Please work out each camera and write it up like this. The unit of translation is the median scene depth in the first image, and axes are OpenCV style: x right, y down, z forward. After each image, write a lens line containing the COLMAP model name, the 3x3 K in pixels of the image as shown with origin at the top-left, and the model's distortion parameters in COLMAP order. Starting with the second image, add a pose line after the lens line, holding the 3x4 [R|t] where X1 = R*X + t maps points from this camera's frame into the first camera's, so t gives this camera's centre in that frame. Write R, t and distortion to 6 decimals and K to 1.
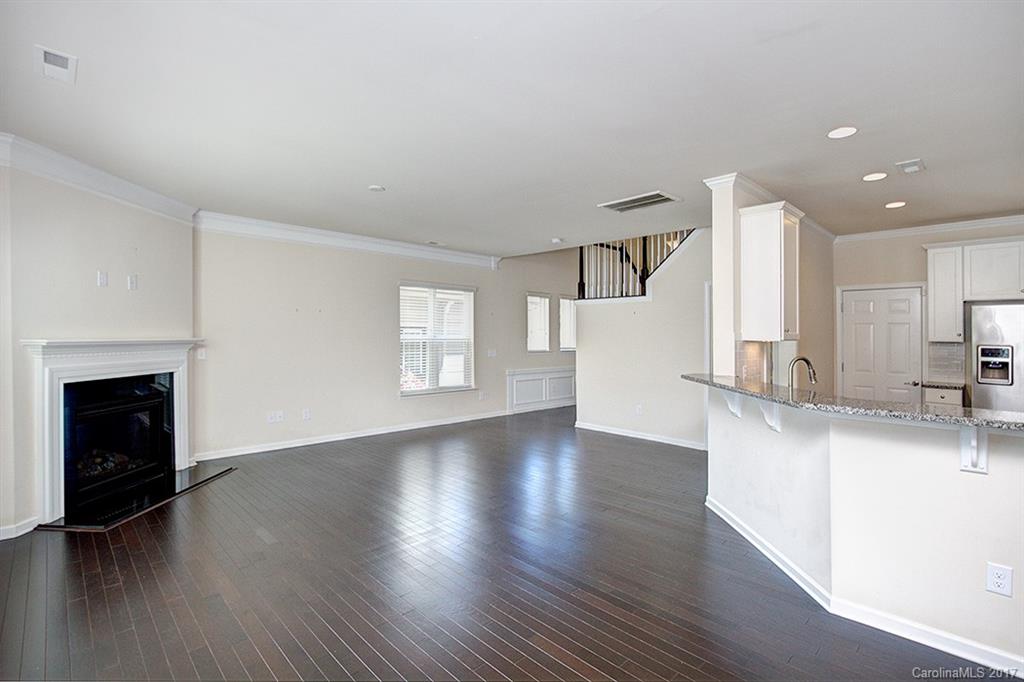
lens RADIAL K [[476.0, 0, 520.2], [0, 476.0, 345.3], [0, 0, 1]] dist [-0.001808, -0.000083]
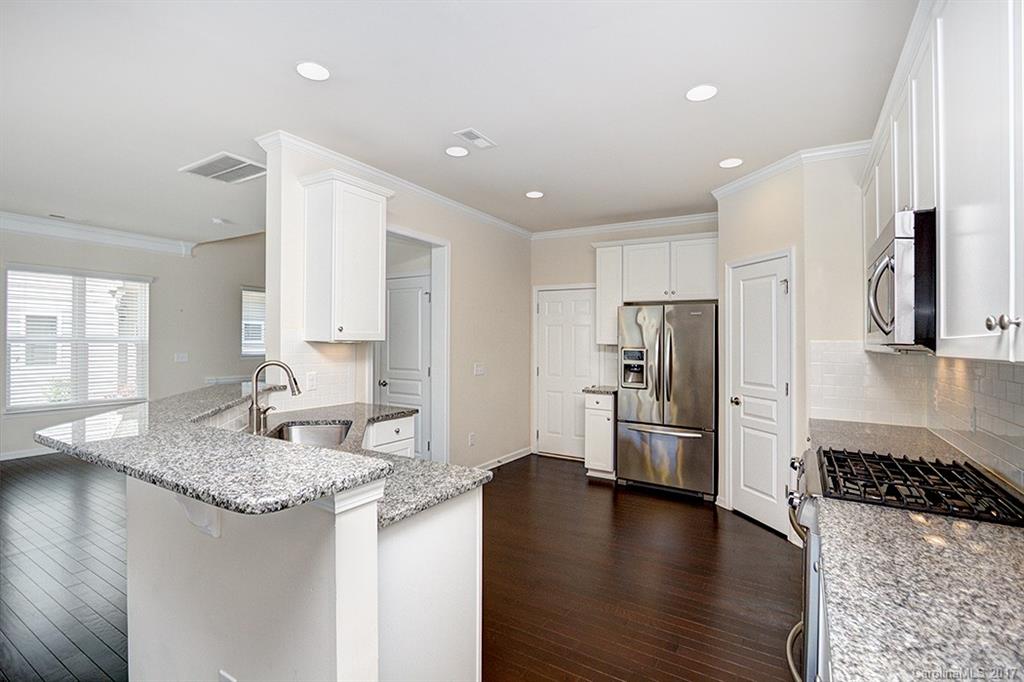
lens RADIAL K [[473.4, 0, 512.0], [0, 473.4, 341.0], [0, 0, 1]] dist [-0.001042, -0.000120]
pose [[0.974917, 0.005185, 0.222510, 0.385843], [-0.000860, 0.999809, -0.019528, 0.003923], [-0.222569, 0.018847, 0.974735, 0.086717]]
